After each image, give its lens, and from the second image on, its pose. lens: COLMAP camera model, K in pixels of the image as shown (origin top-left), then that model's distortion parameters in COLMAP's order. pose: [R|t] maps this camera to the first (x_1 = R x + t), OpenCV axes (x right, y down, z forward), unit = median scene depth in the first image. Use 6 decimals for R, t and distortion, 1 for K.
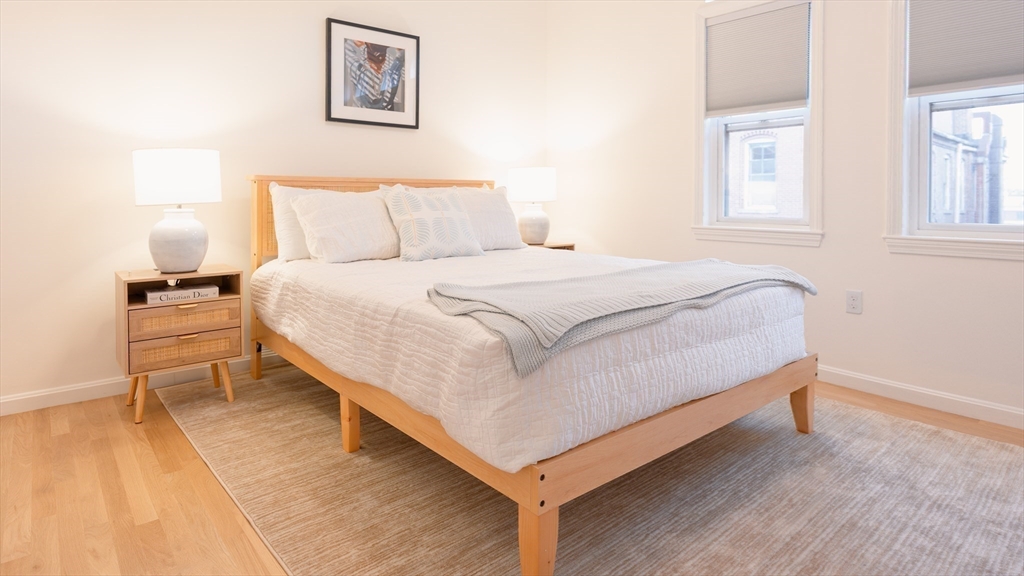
lens RADIAL K [[550.5, 0, 512.4], [0, 550.5, 267.1], [0, 0, 1]] dist [-0.004694, -0.000049]
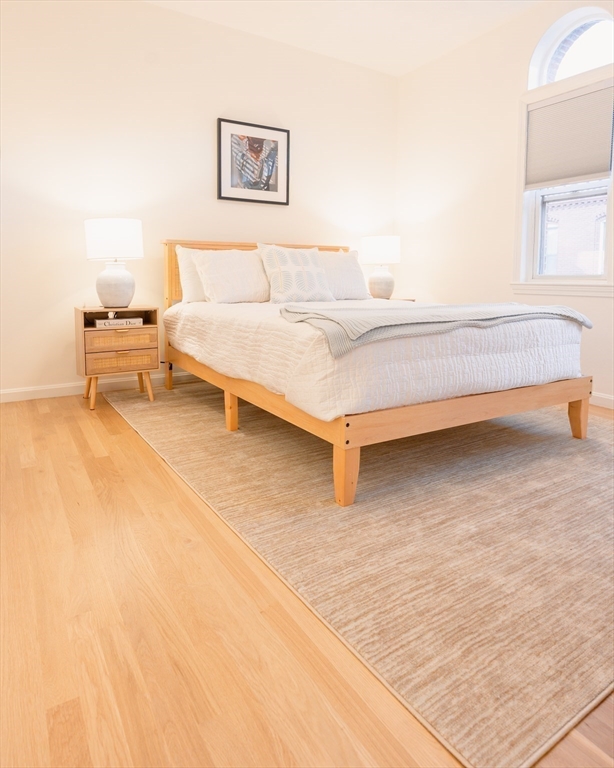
lens RADIAL K [[491.6, 0, 327.2], [0, 491.6, 380.0], [0, 0, 1]] dist [-0.008233, -0.001044]
pose [[0.991836, 0.022066, -0.125597, 0.098541], [-0.012857, 0.997200, 0.073663, 0.095253], [0.126871, -0.071447, 0.989343, -0.199646]]
